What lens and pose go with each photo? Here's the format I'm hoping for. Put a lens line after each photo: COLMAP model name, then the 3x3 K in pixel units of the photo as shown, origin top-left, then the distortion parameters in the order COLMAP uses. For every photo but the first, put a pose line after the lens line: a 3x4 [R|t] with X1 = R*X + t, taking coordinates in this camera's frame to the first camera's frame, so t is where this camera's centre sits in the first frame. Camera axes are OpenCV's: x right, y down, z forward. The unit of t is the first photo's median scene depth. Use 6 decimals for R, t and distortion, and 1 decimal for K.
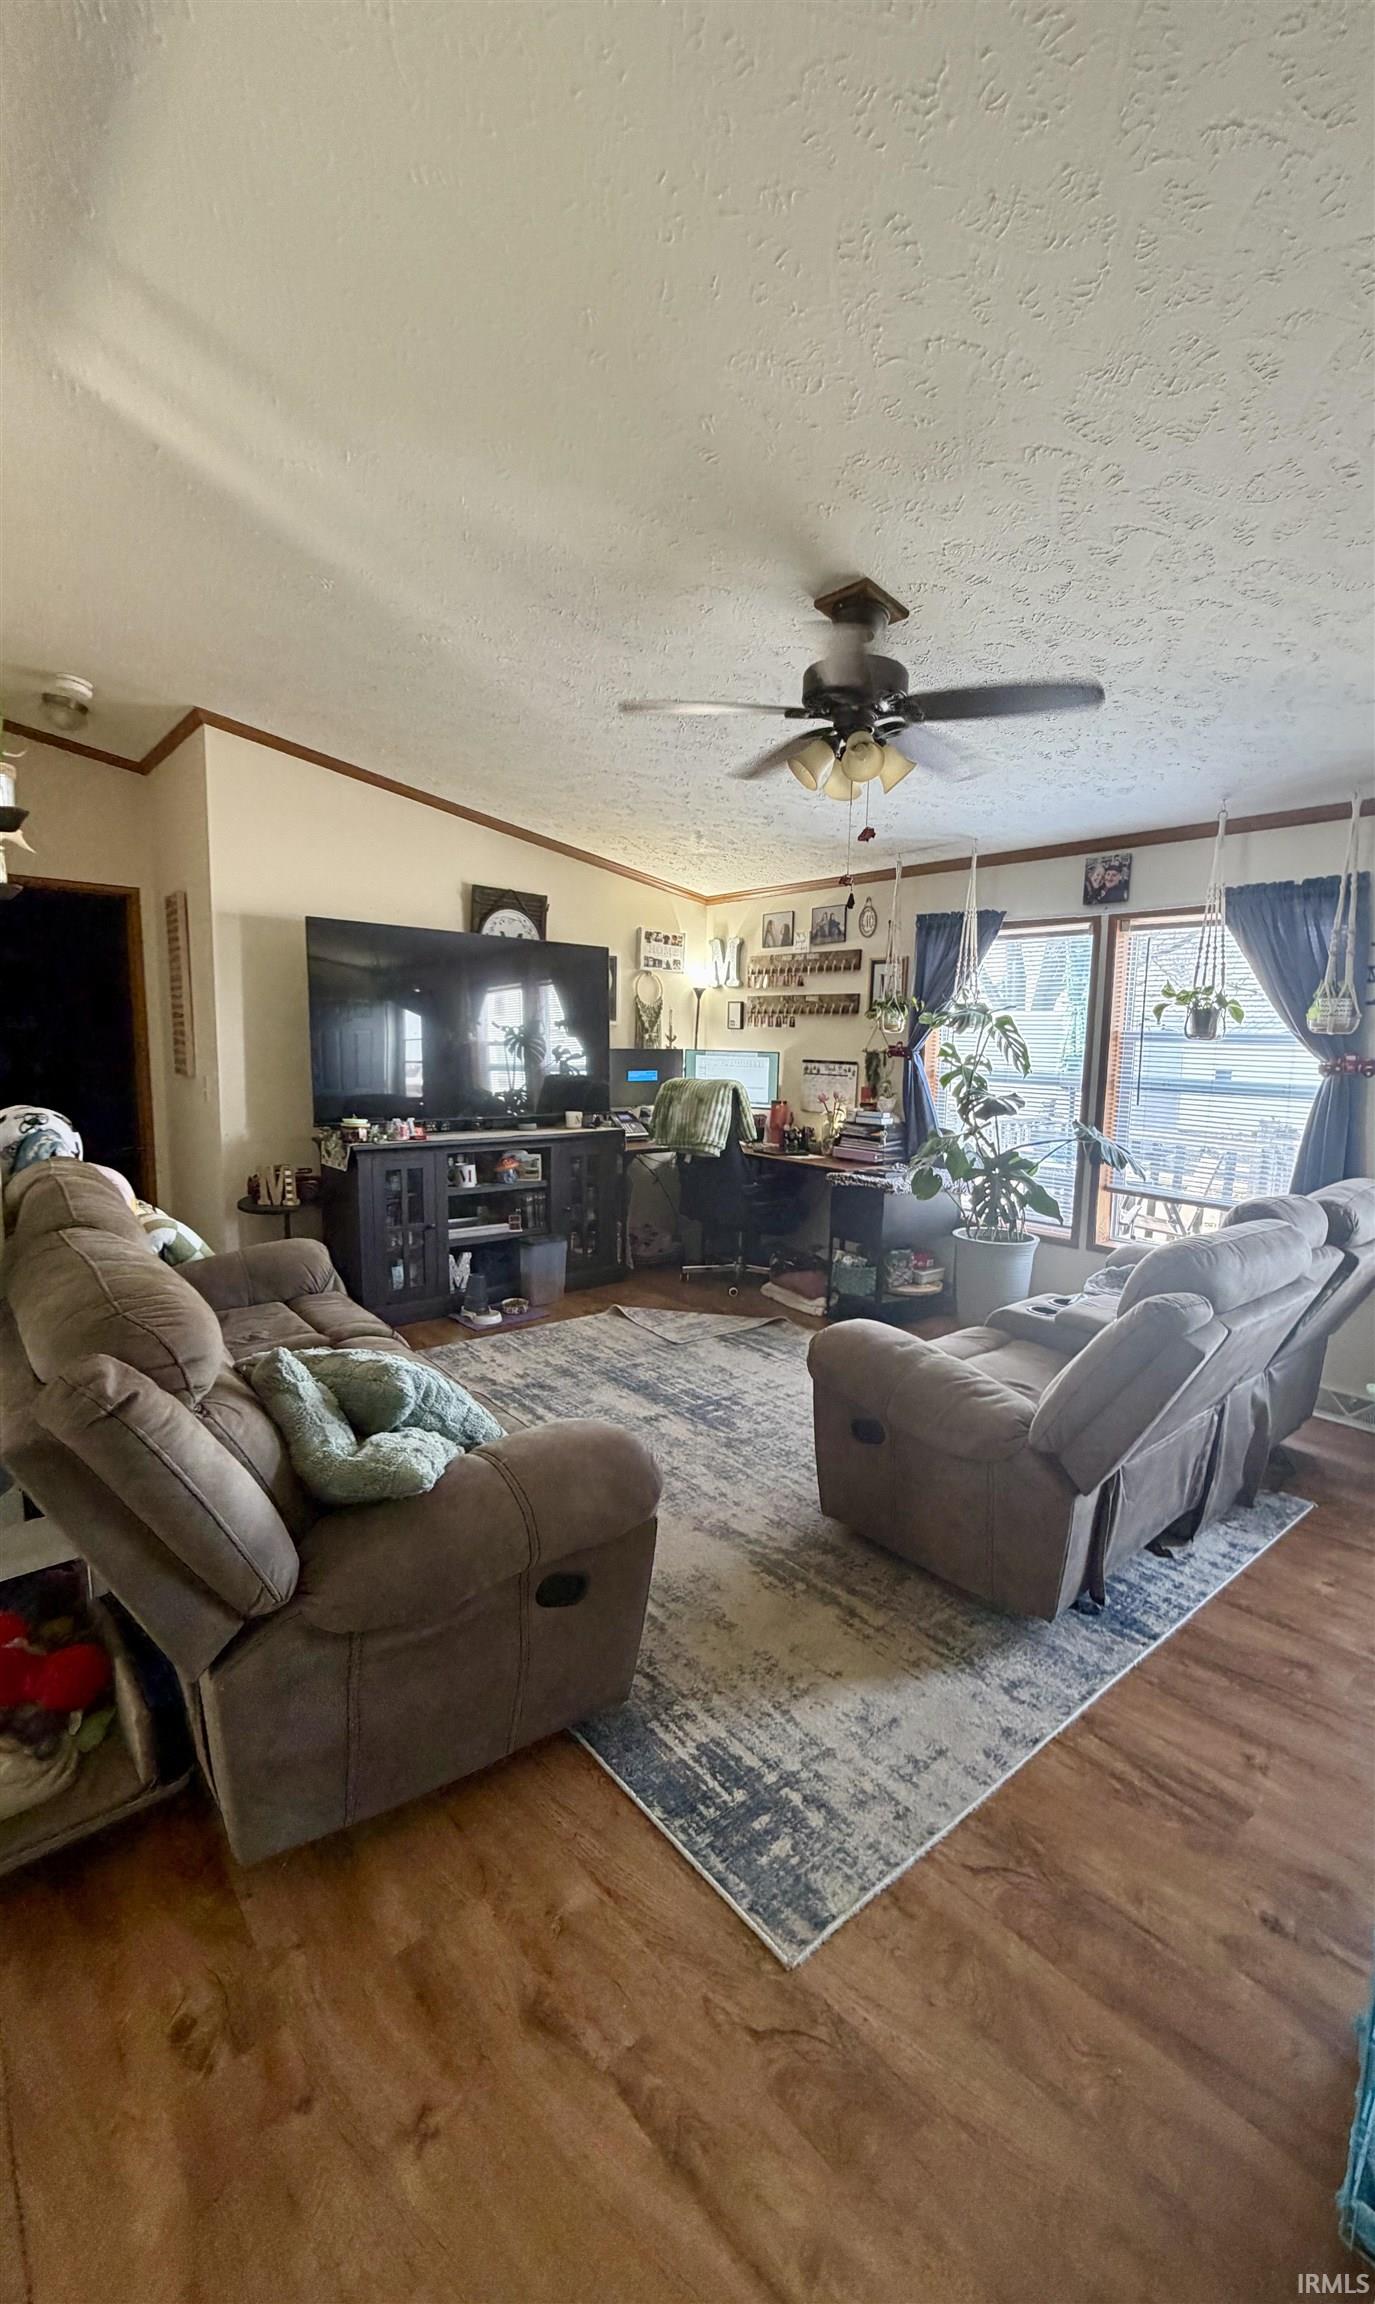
lens RADIAL K [[920.3, 0, 736.1], [0, 920.3, 1163.3], [0, 0, 1]] dist [-0.003783, -0.000338]
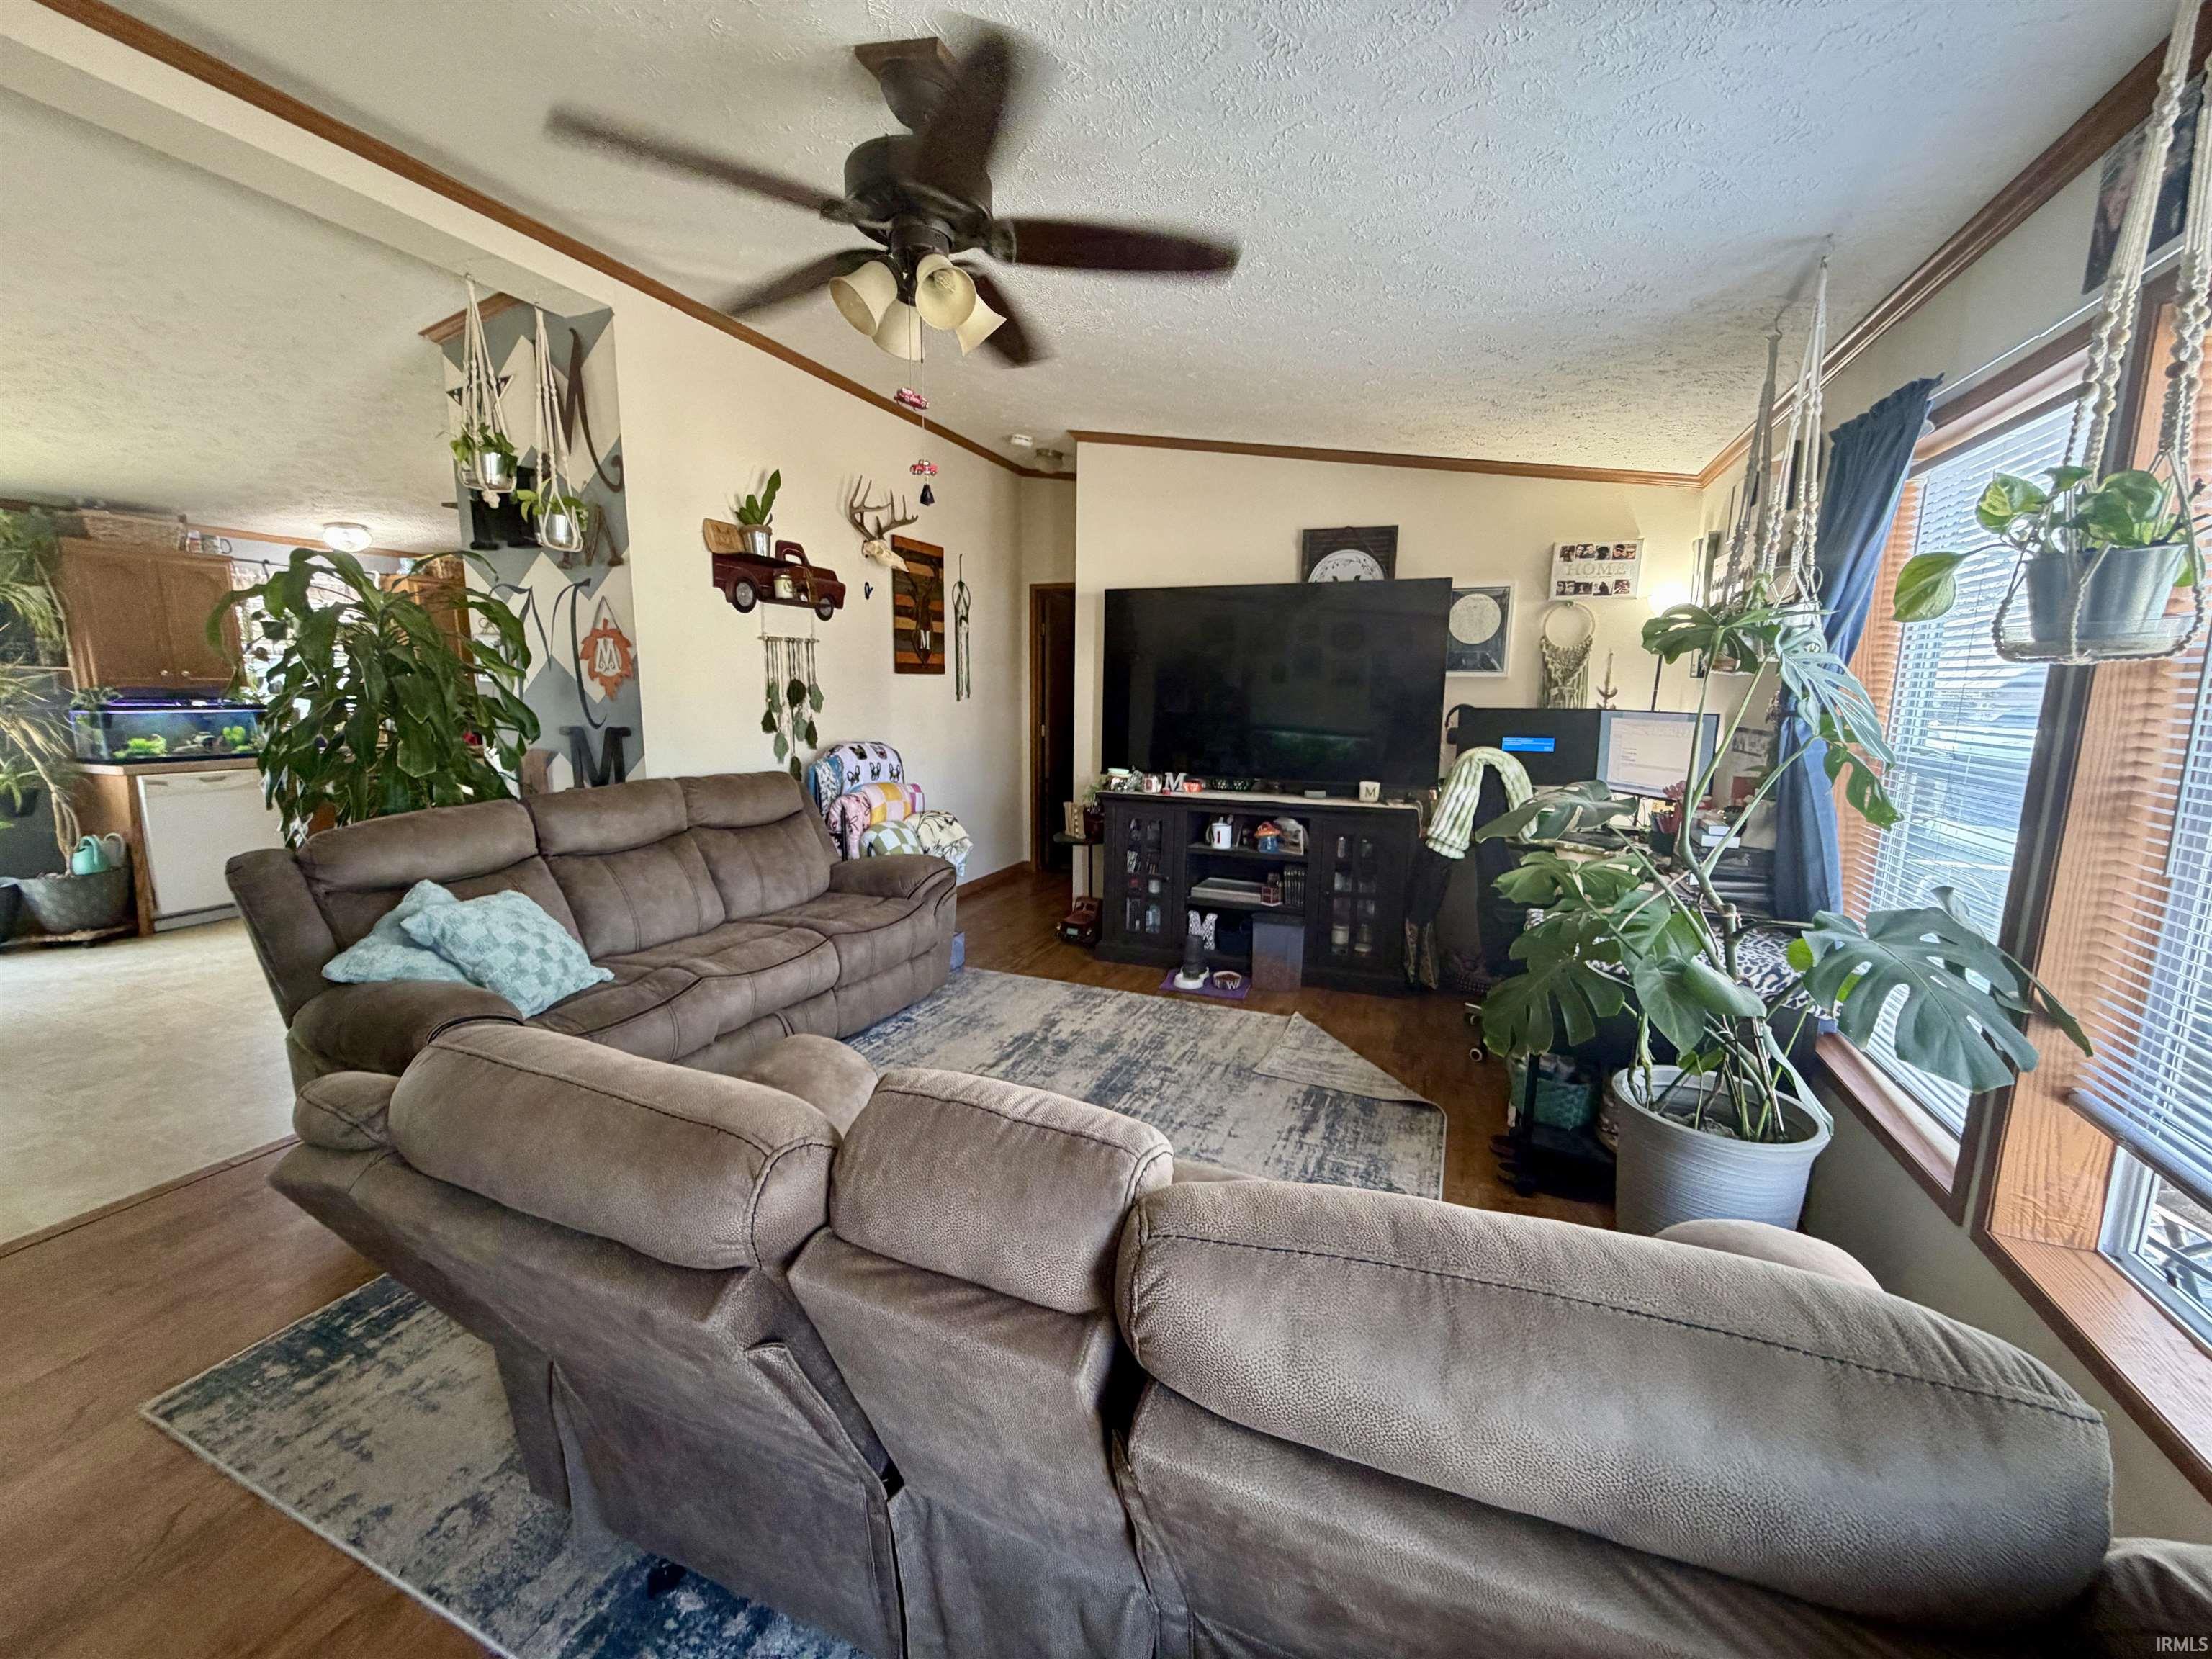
lens RADIAL K [[881.7, 0, 1099.5], [0, 881.7, 825.8], [0, 0, 1]] dist [0.000013, 0.000270]
pose [[0.436687, 0.121375, -0.891388, 0.515766], [-0.118266, 0.990003, 0.076864, -0.057445], [0.891806, 0.071855, 0.446676, 0.498803]]
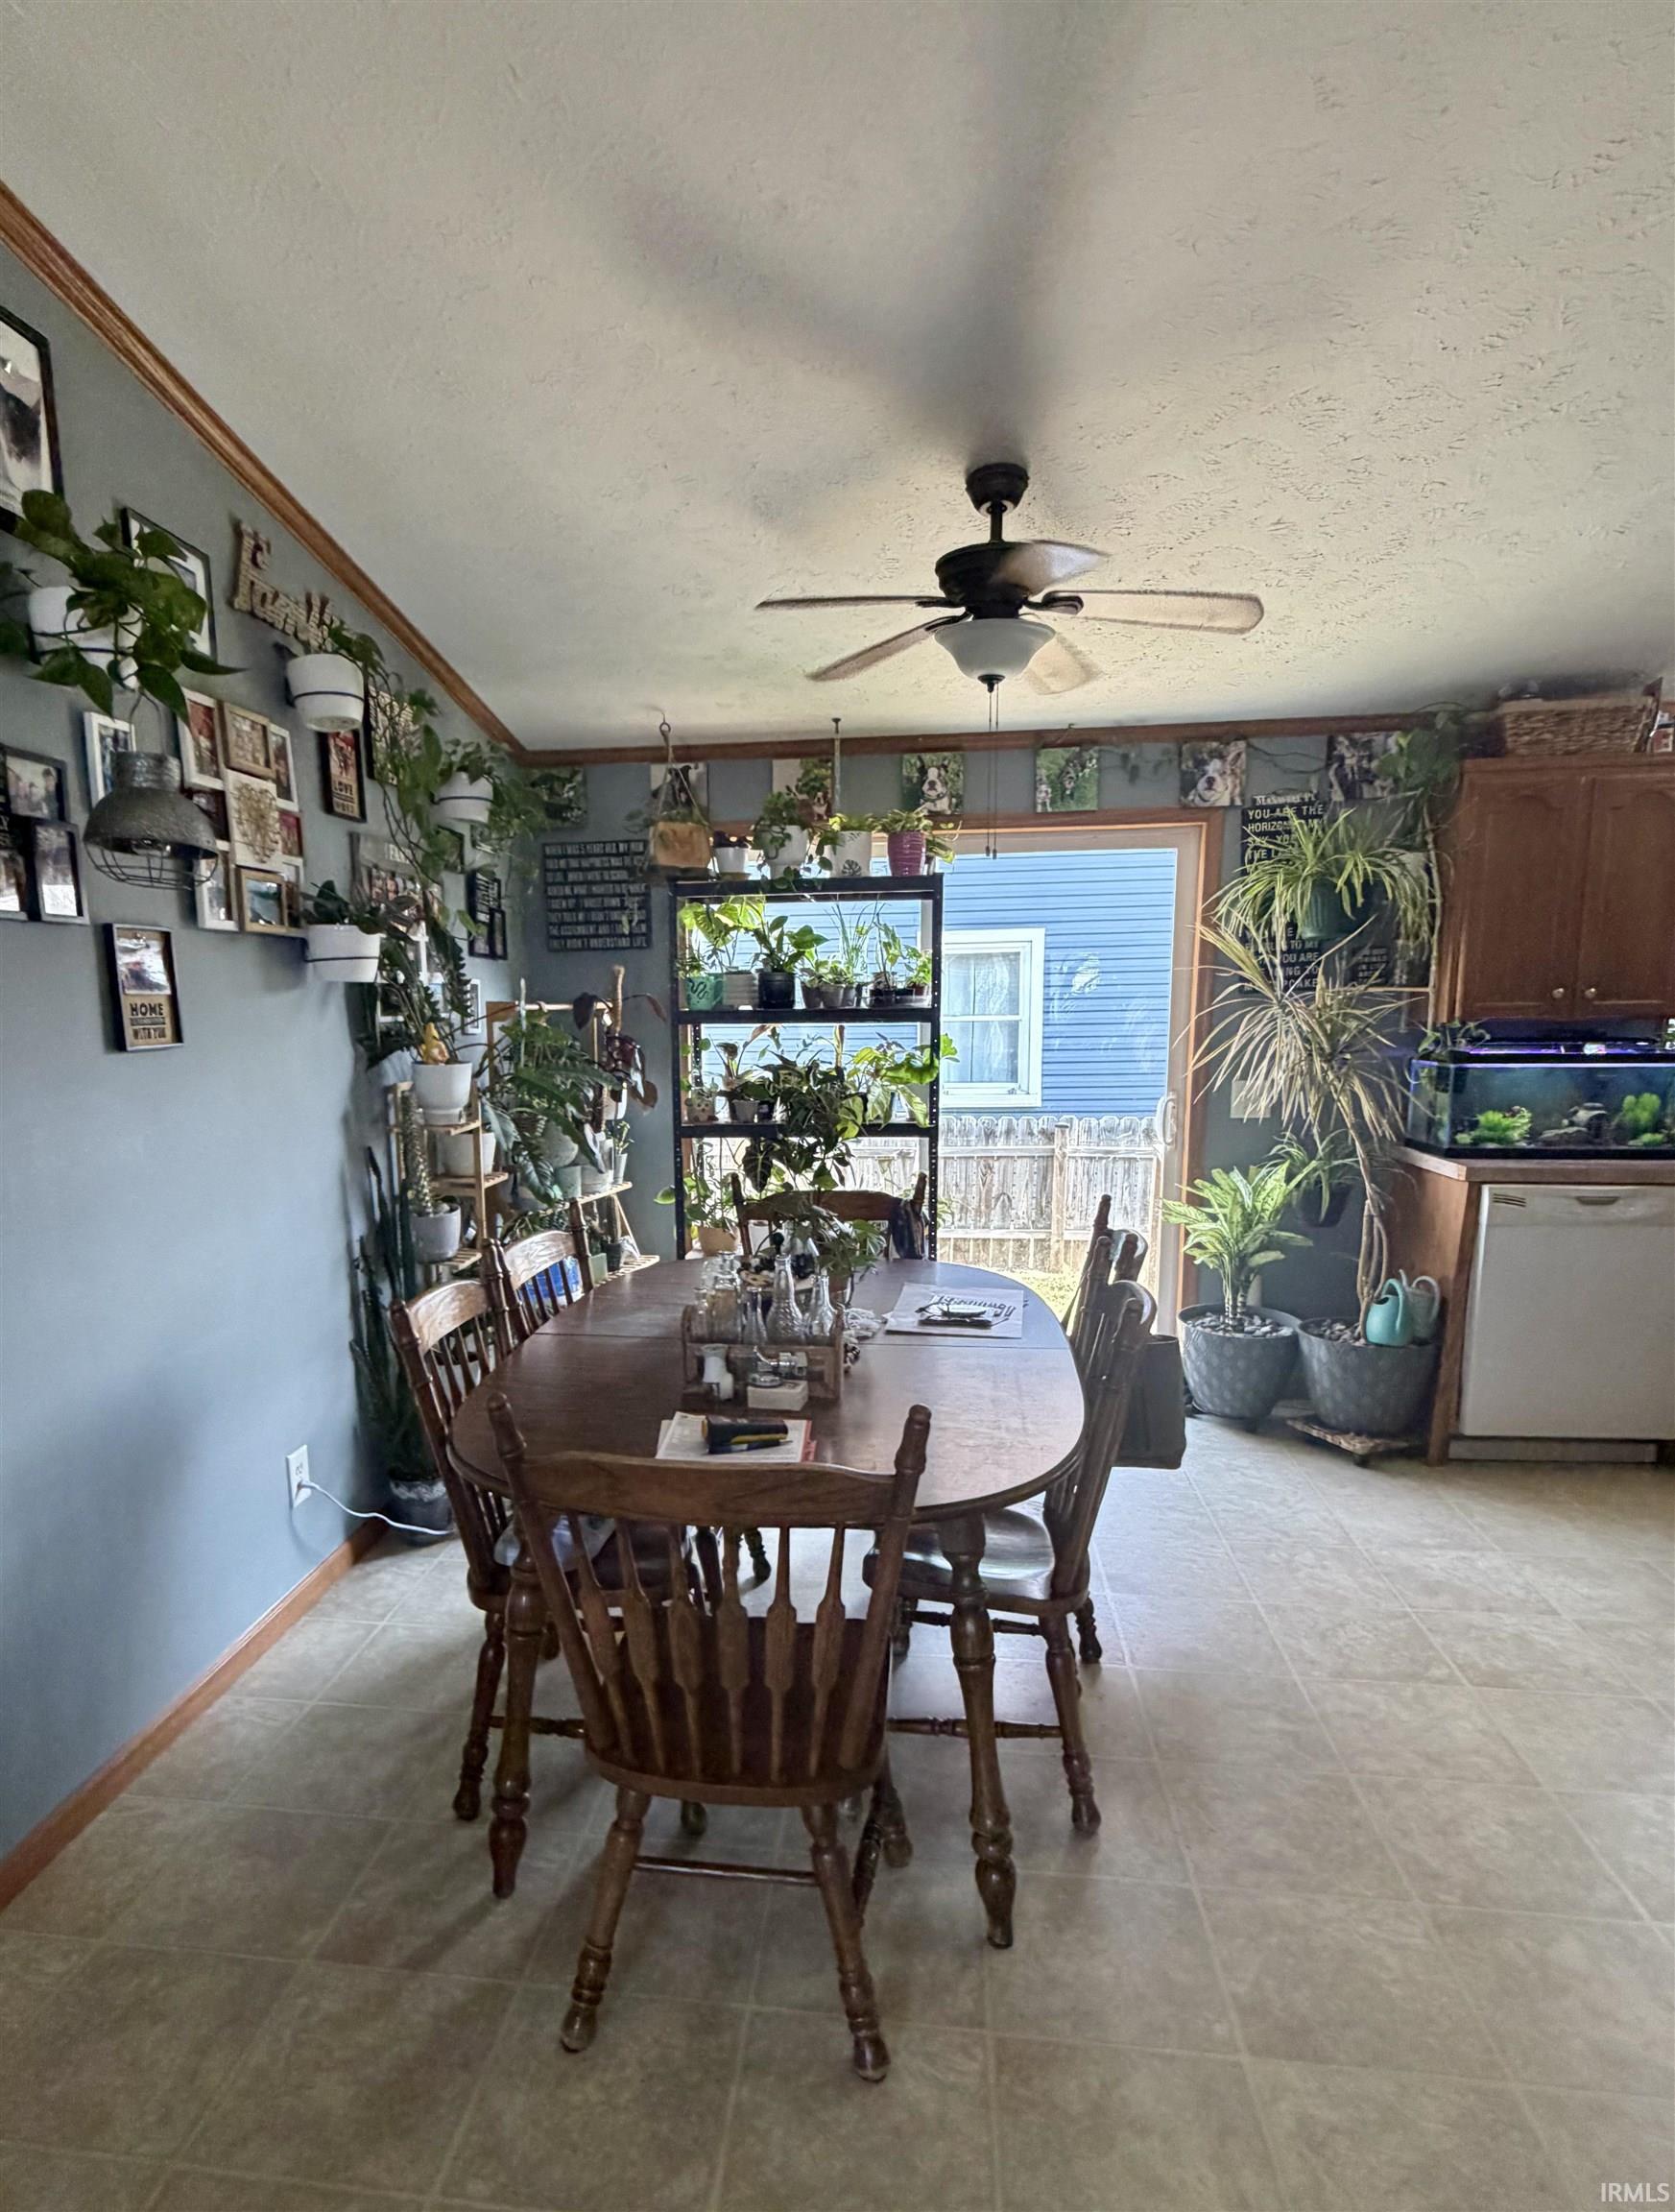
lens RADIAL K [[1196.1, 0, 747.4], [0, 1196.1, 1223.3], [0, 0, 1]] dist [-0.008791, -0.000354]
pose [[-0.773583, 0.107022, -0.624592, -0.080019], [-0.083720, 0.959735, 0.268139, -0.043768], [0.628140, 0.259719, -0.733475, 0.211237]]
